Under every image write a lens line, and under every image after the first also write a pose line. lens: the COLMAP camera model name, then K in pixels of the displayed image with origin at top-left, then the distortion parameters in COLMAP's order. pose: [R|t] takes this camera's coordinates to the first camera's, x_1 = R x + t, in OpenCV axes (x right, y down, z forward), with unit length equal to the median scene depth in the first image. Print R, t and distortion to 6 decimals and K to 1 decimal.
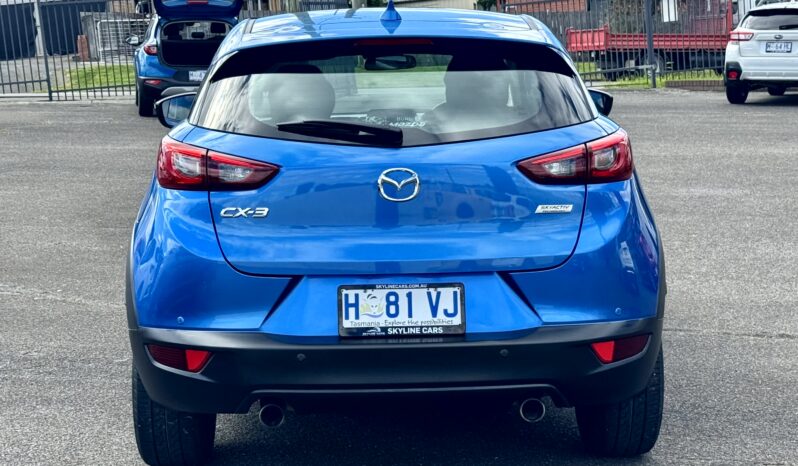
lens RADIAL K [[1502.2, 0, 402.3], [0, 1502.2, 231.5], [0, 0, 1]] dist [0.170194, 0.000000]
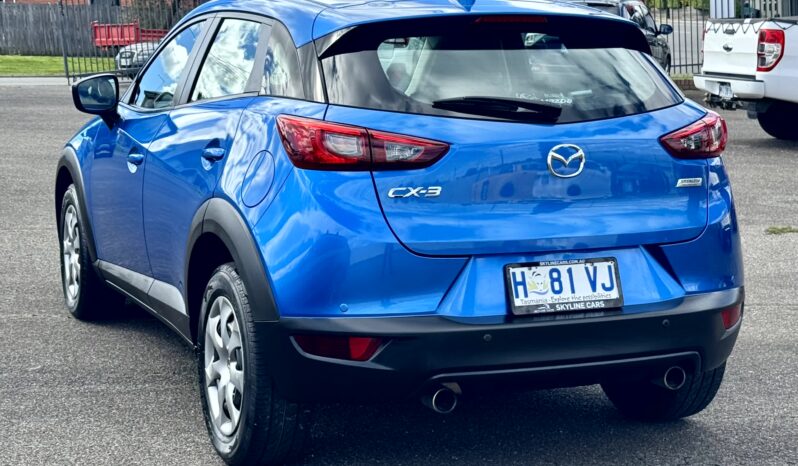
lens RADIAL K [[1502.2, 0, 398.4], [0, 1502.2, 236.2], [0, 0, 1]] dist [0.170194, 0.000000]
pose [[0.930200, -0.031435, 0.365703, -0.468726], [0.030304, 0.999502, 0.008835, 0.006726], [-0.365799, 0.002864, 0.930689, 0.105635]]
